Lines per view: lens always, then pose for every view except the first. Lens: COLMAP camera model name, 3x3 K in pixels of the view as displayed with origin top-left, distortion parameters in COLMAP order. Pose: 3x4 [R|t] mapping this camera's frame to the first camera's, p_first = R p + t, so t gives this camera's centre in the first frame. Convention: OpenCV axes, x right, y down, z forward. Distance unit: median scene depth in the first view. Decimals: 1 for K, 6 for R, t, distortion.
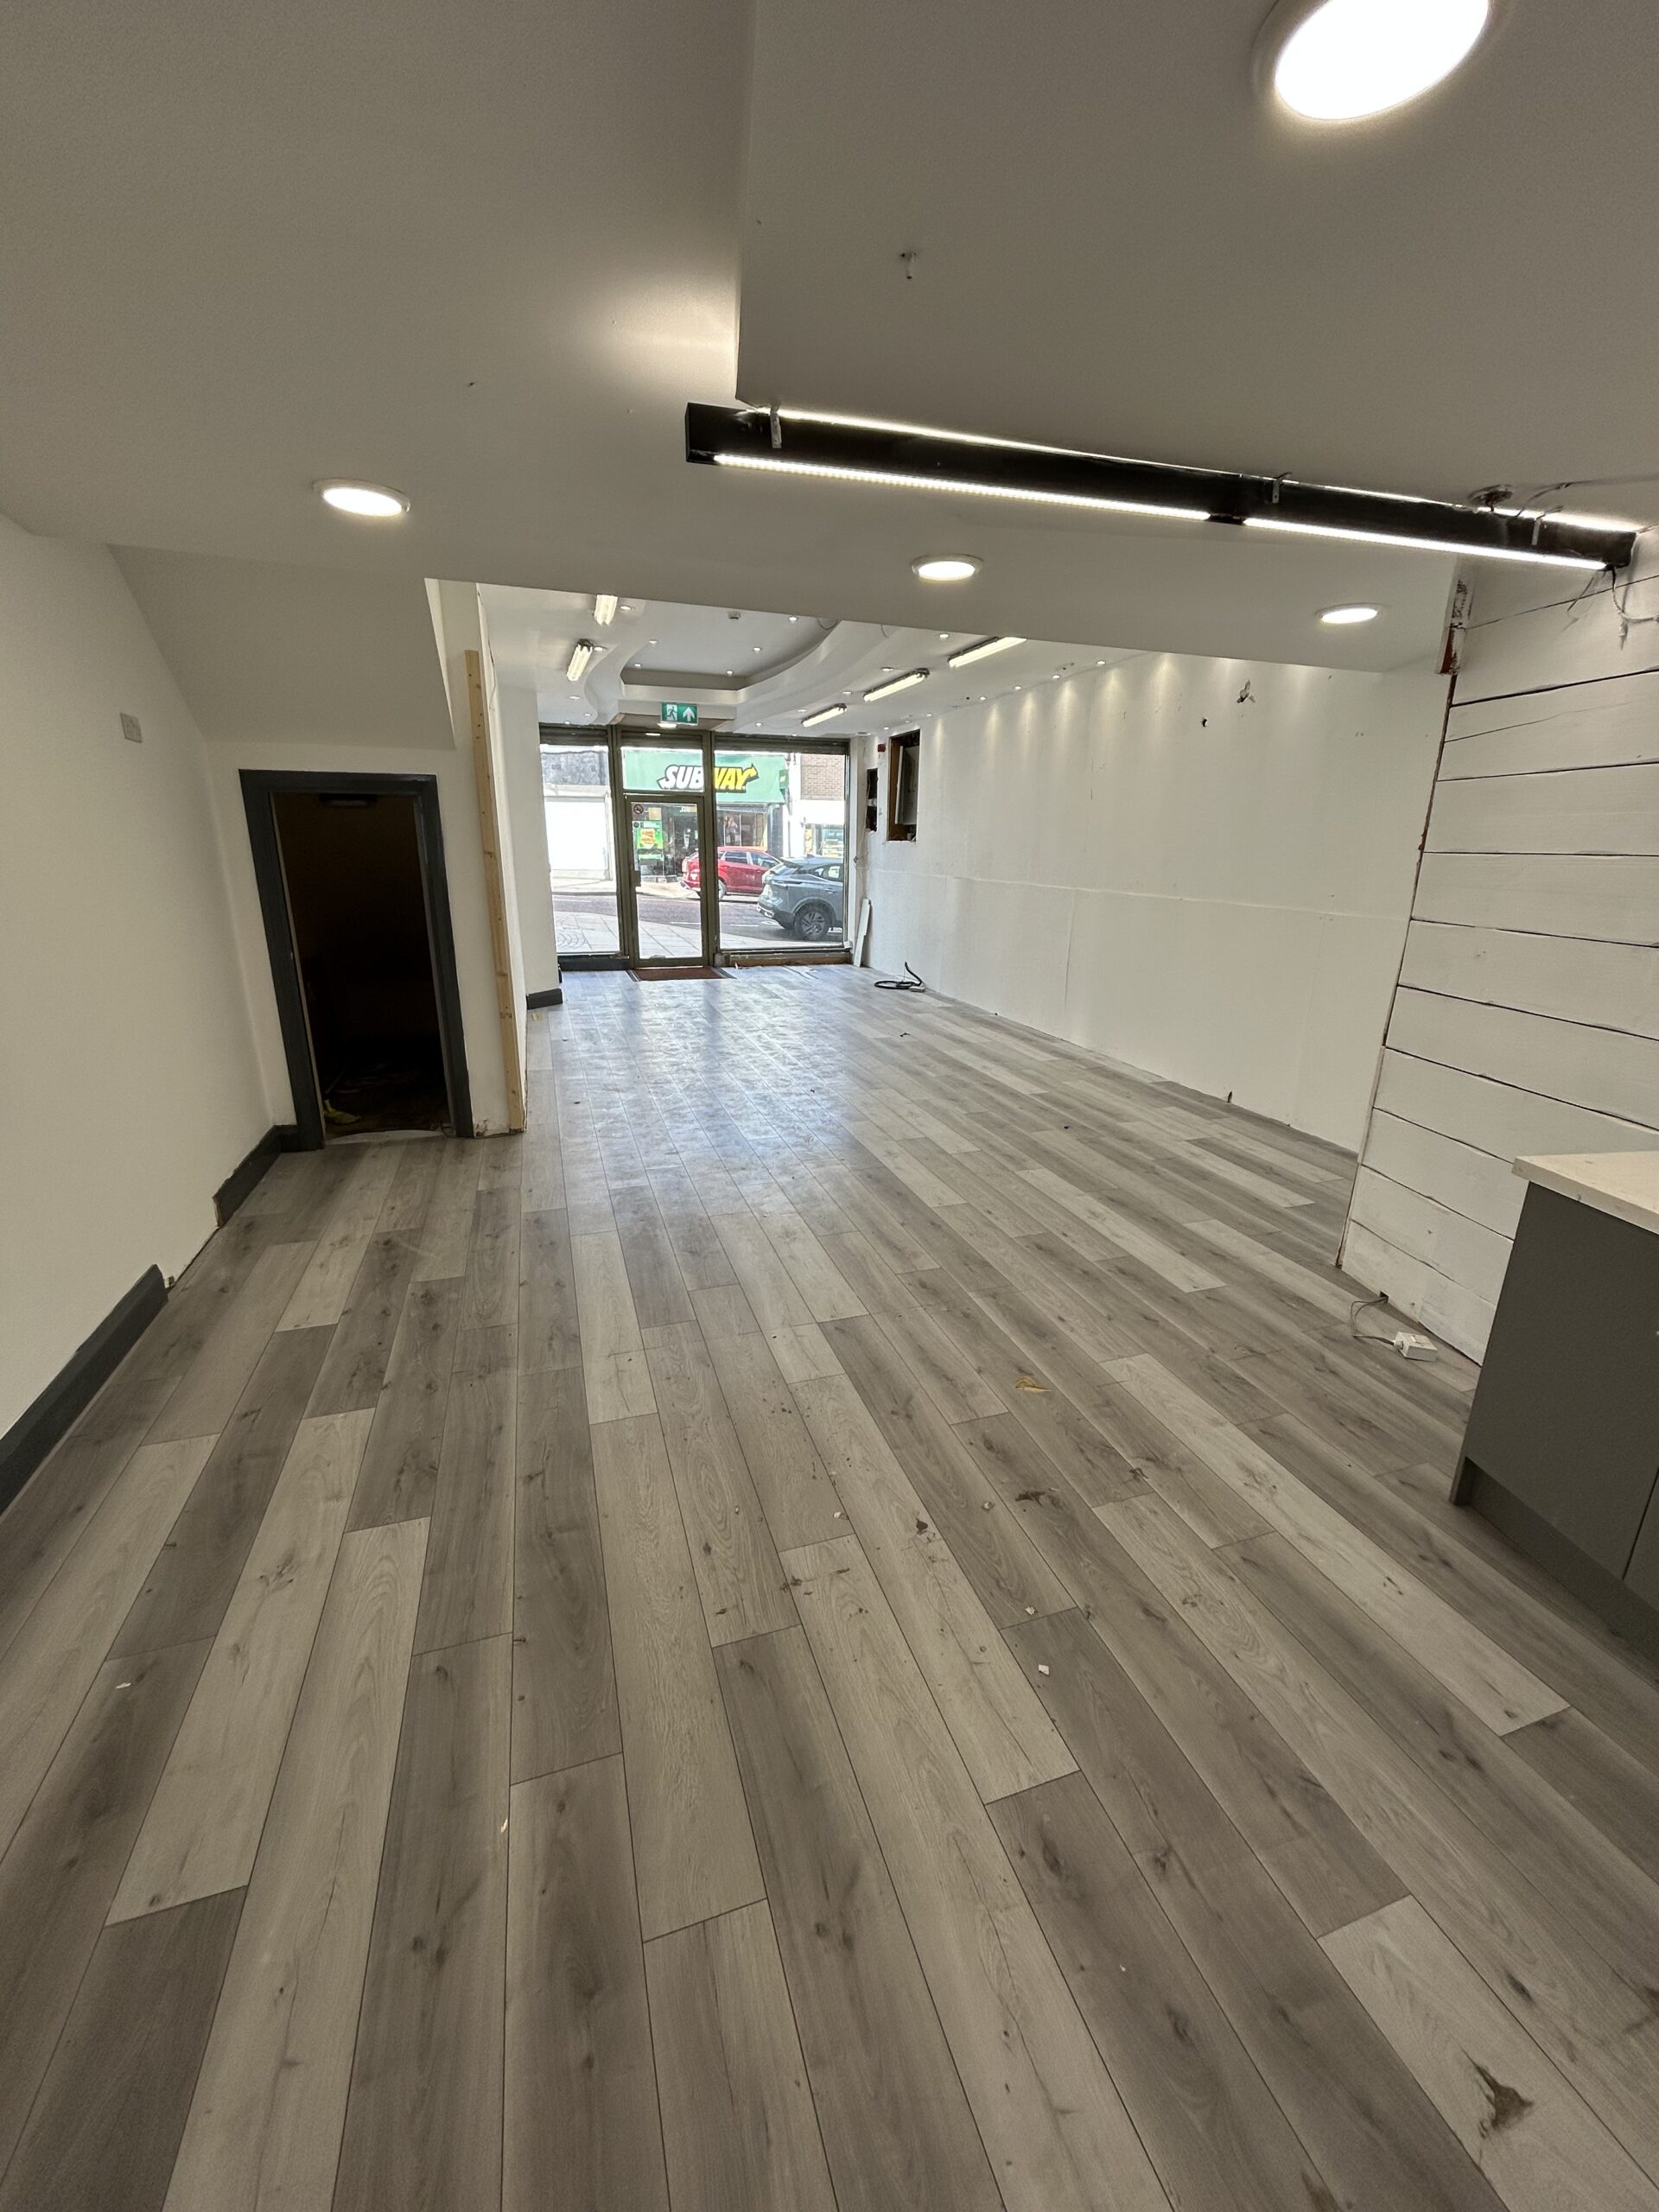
lens RADIAL K [[890.9, 0, 829.5], [0, 890.9, 1106.0], [0, 0, 1]] dist [-0.001070, -0.000072]
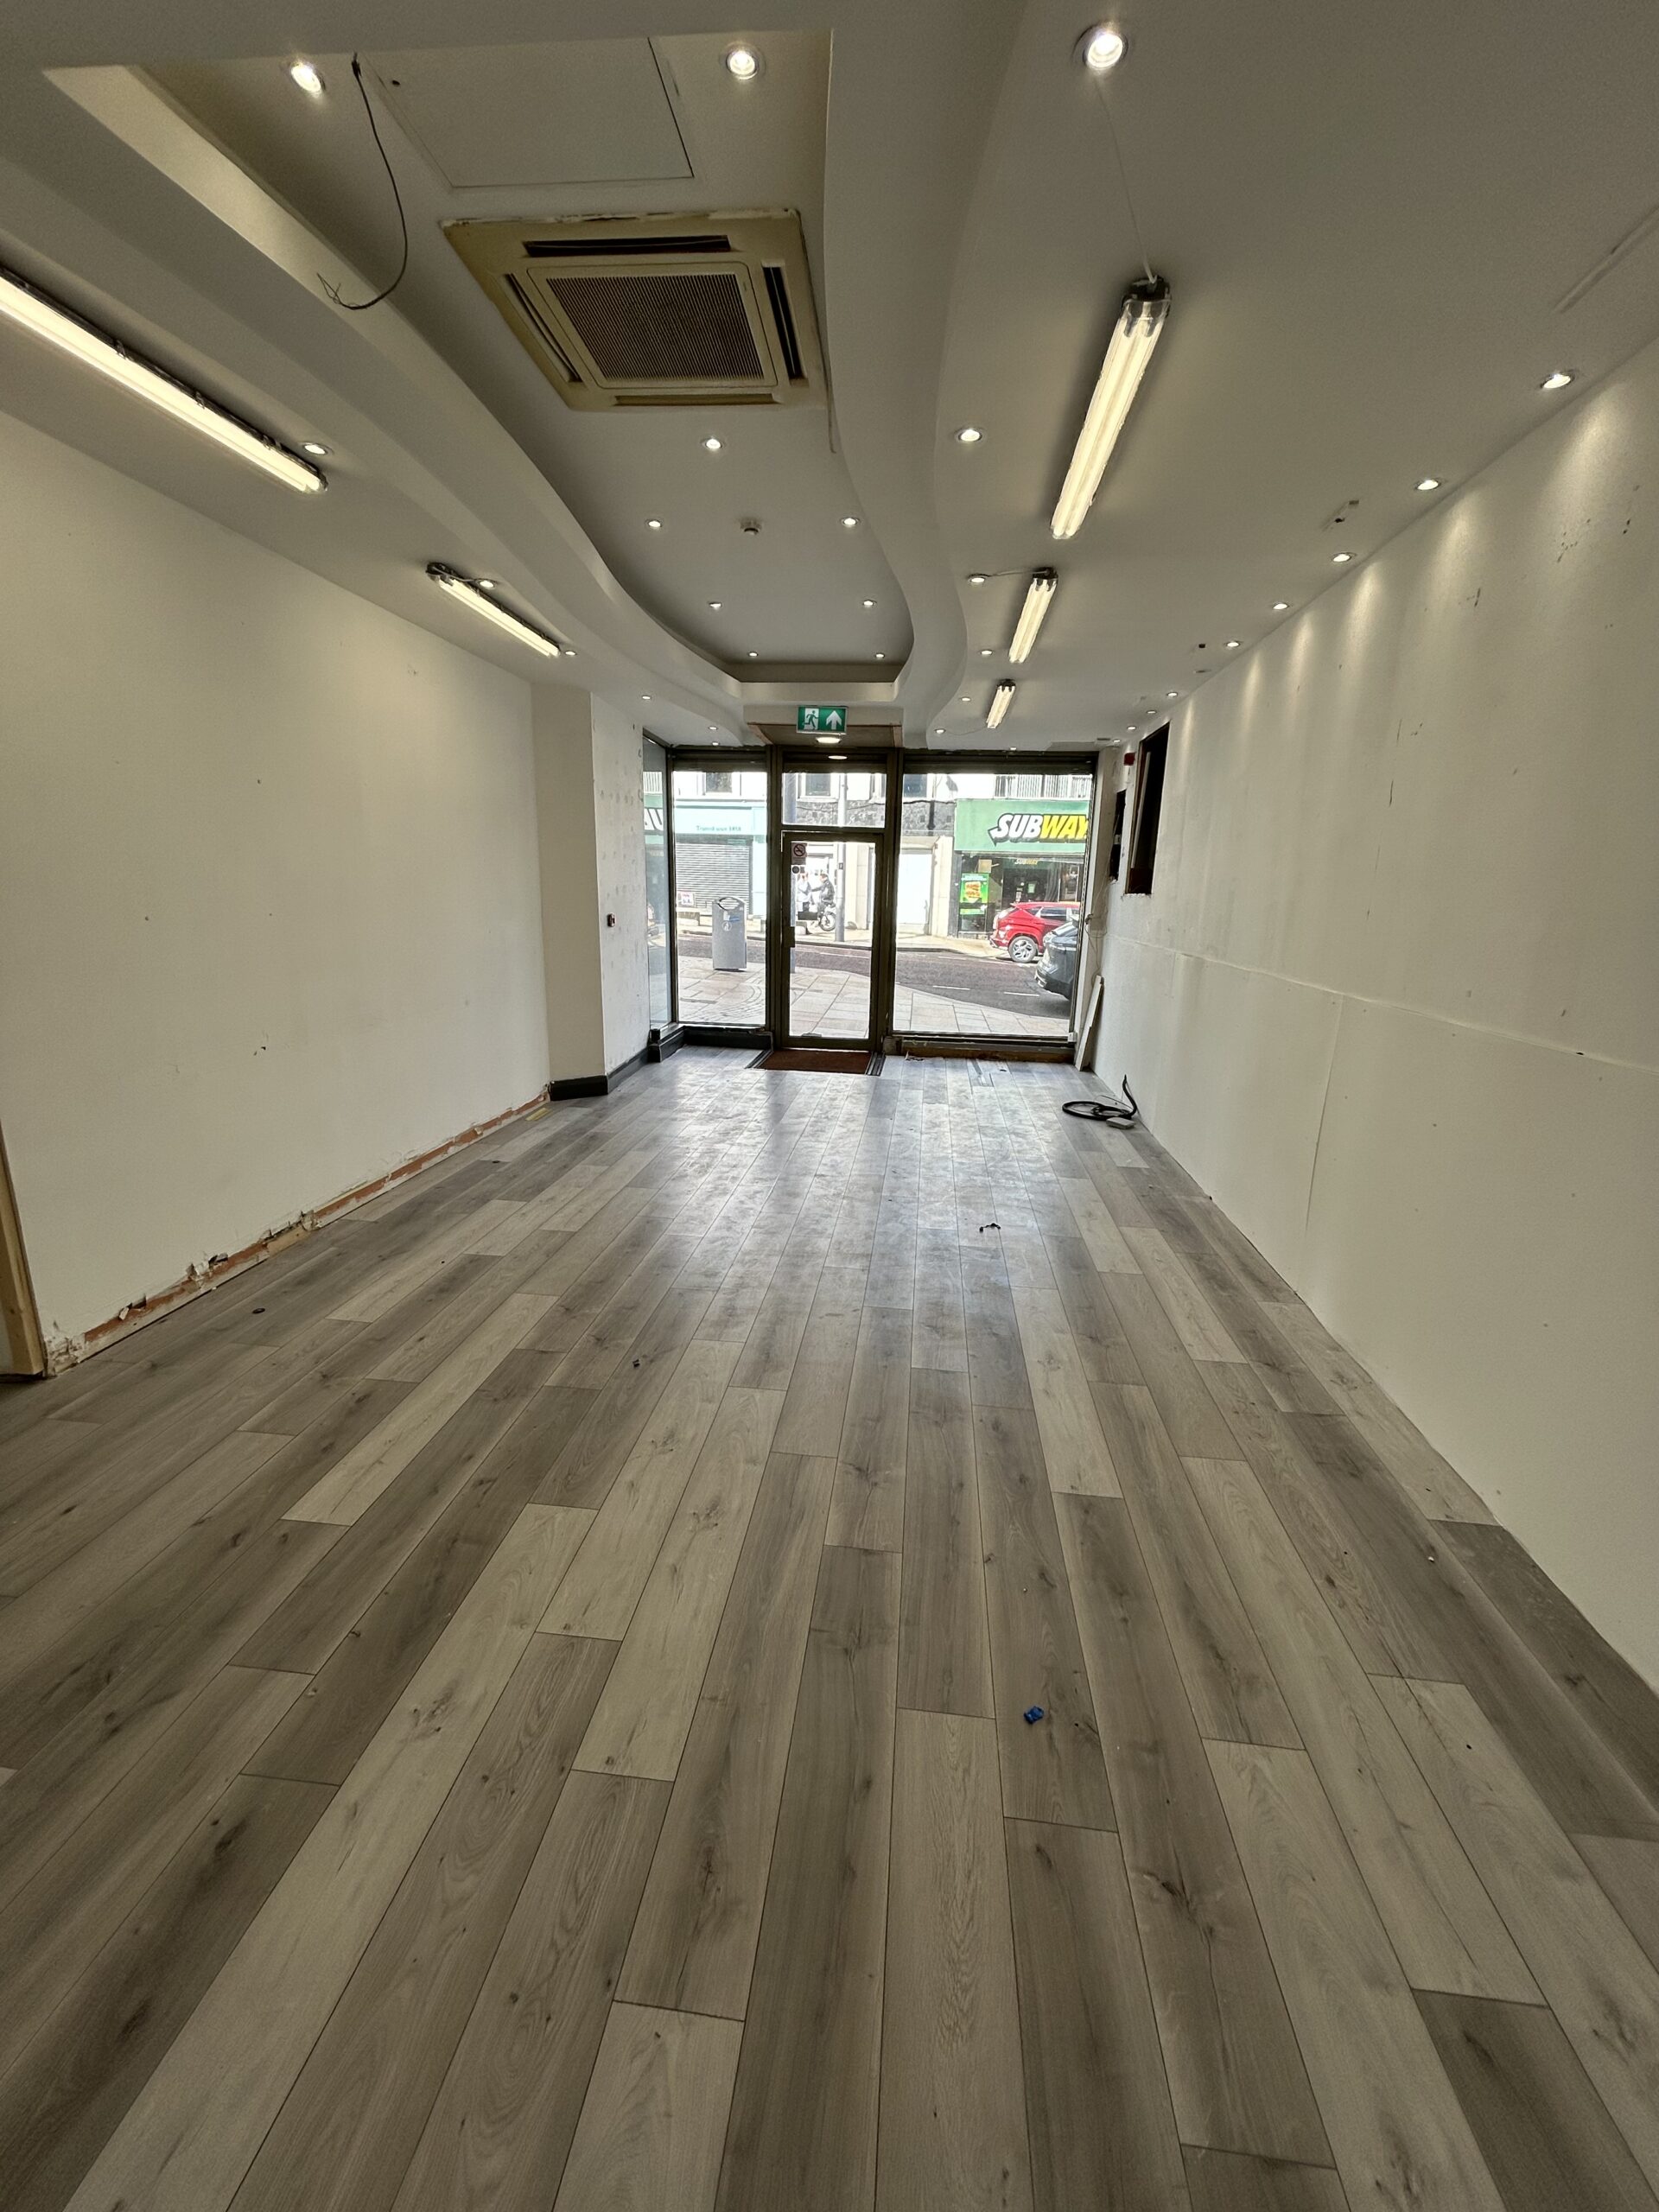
lens RADIAL K [[886.8, 0, 829.5], [0, 886.8, 1106.0], [0, 0, 1]] dist [-0.000541, -0.000186]
pose [[0.911981, 0.109295, -0.395404, 0.164820], [-0.131535, 0.990873, -0.029490, -0.100600], [0.388572, 0.078904, 0.918034, 0.349373]]
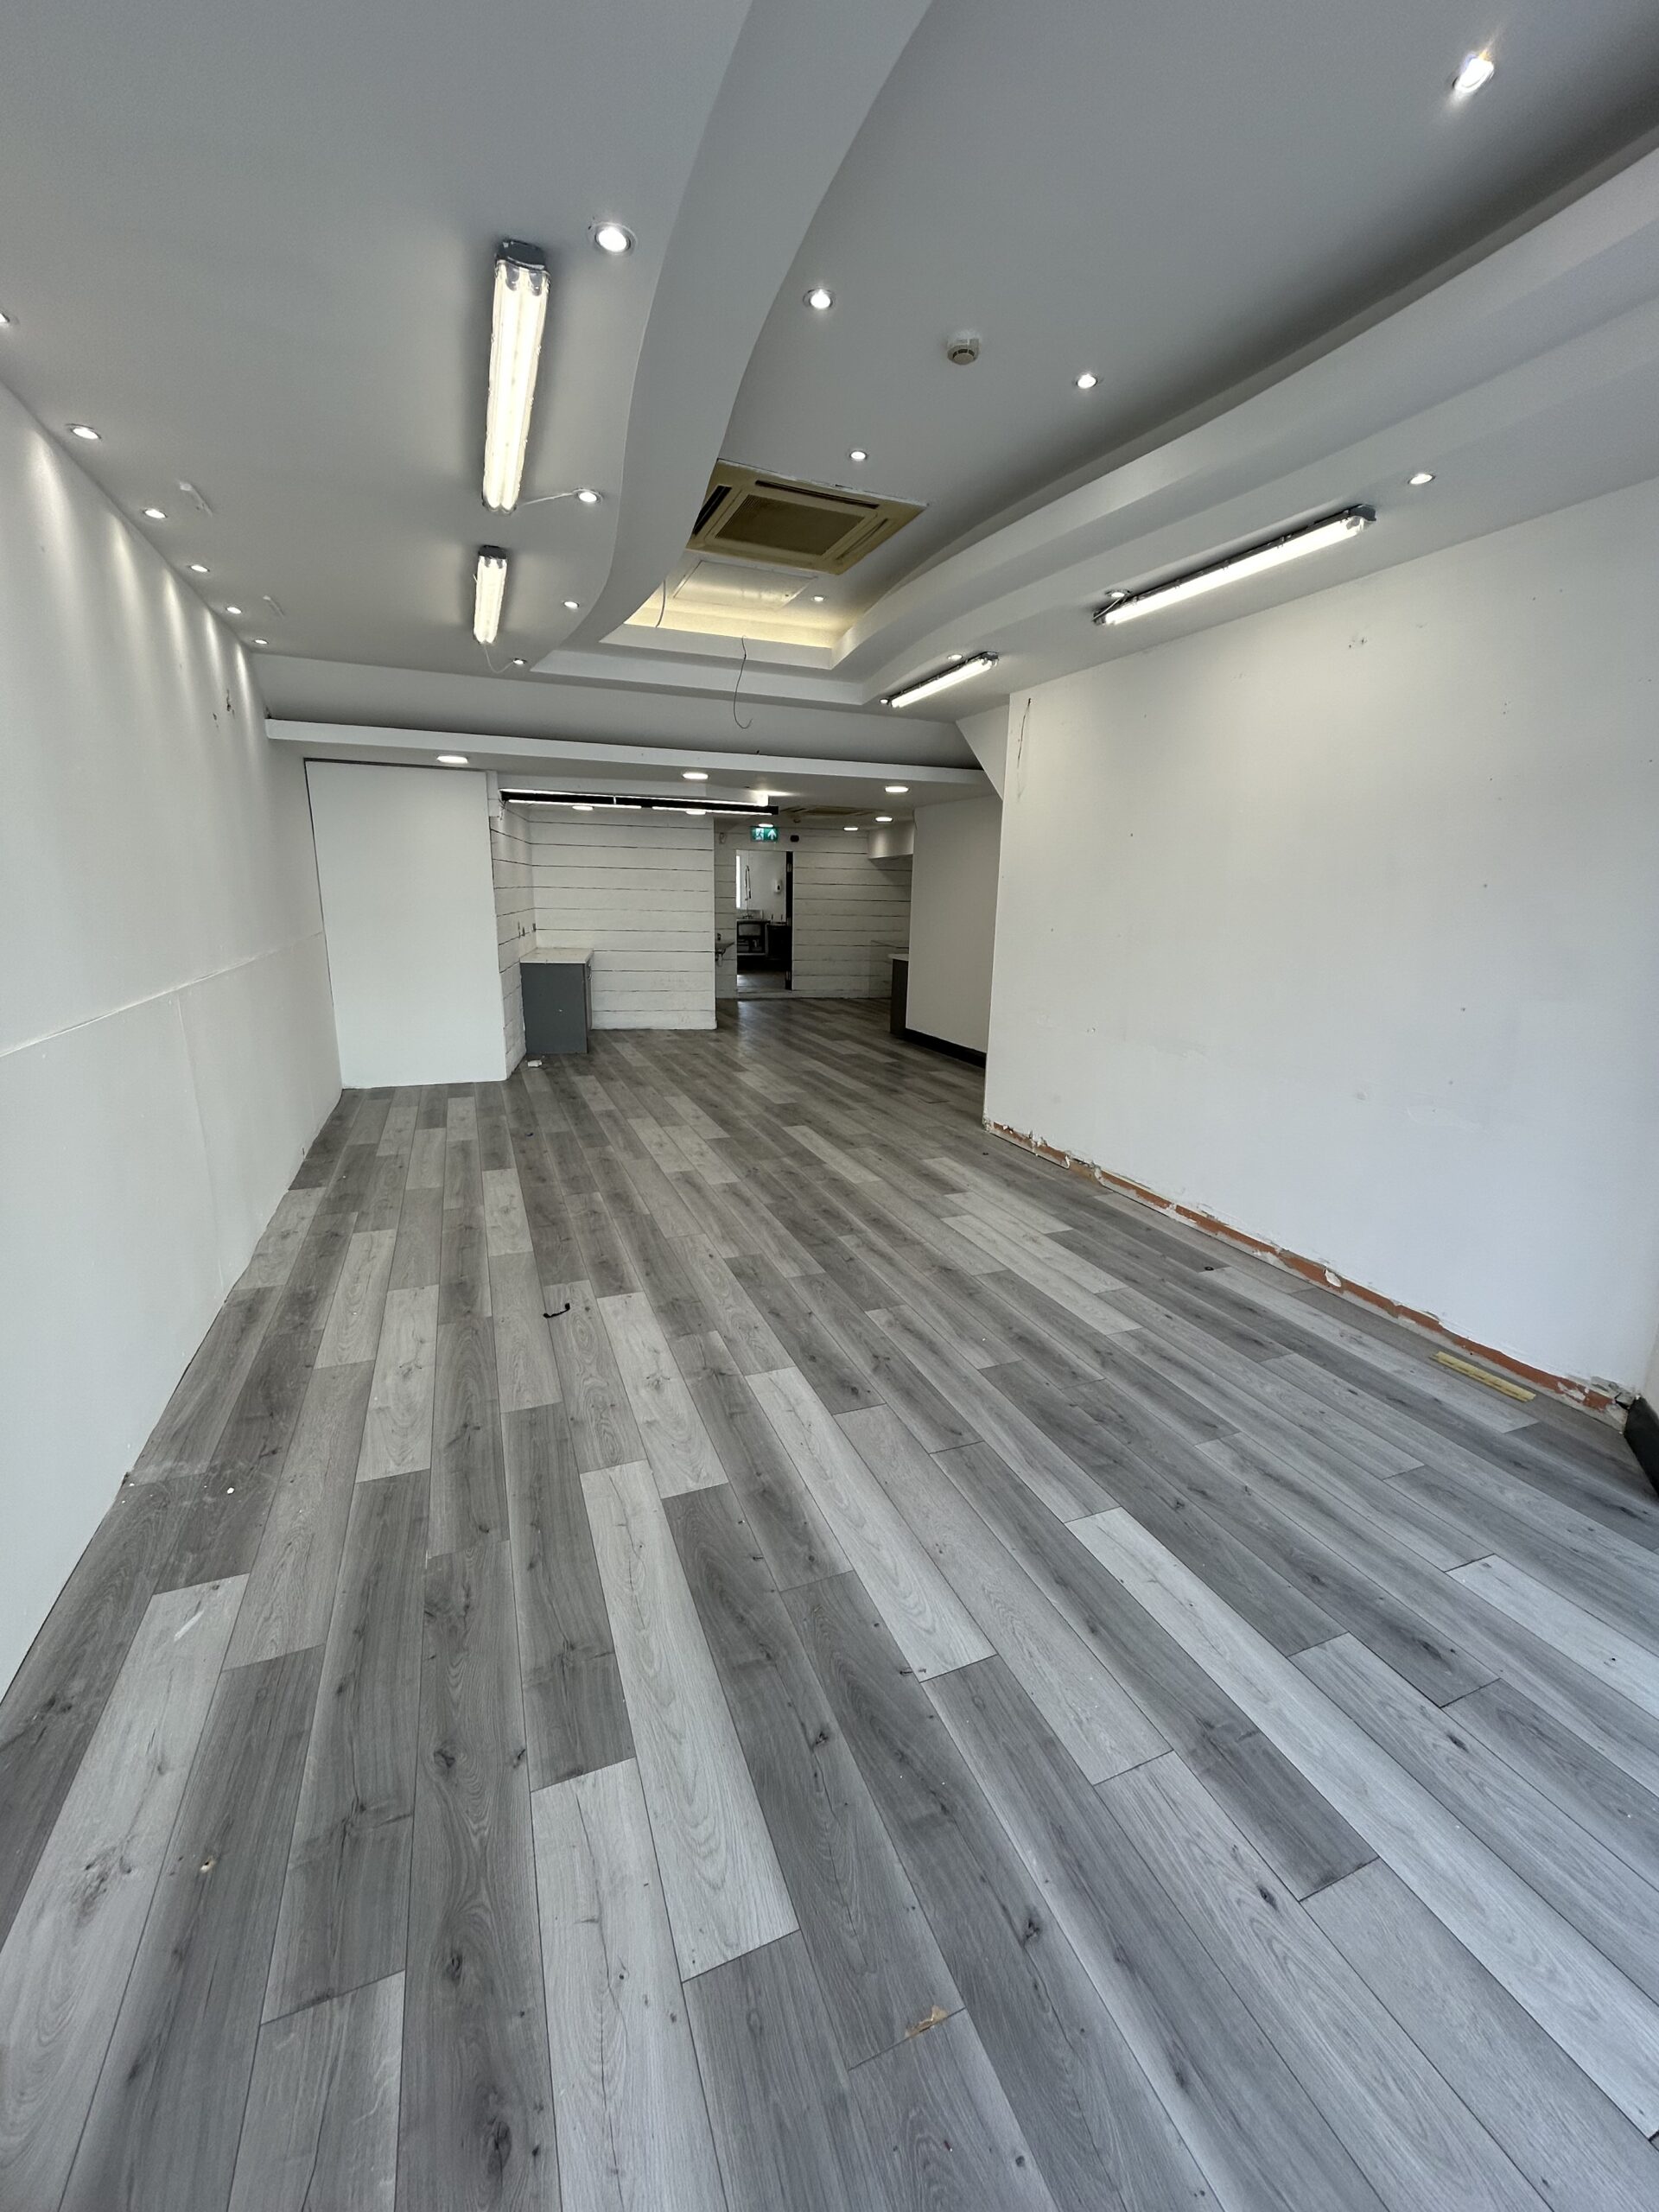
lens RADIAL K [[890.9, 0, 829.5], [0, 890.9, 1106.0], [0, 0, 1]] dist [-0.001070, -0.000072]
pose [[-0.996790, -0.012388, -0.079100, -0.013086], [-0.050711, 0.862209, 0.504008, -0.325797], [0.061956, 0.506401, -0.860070, 1.076075]]
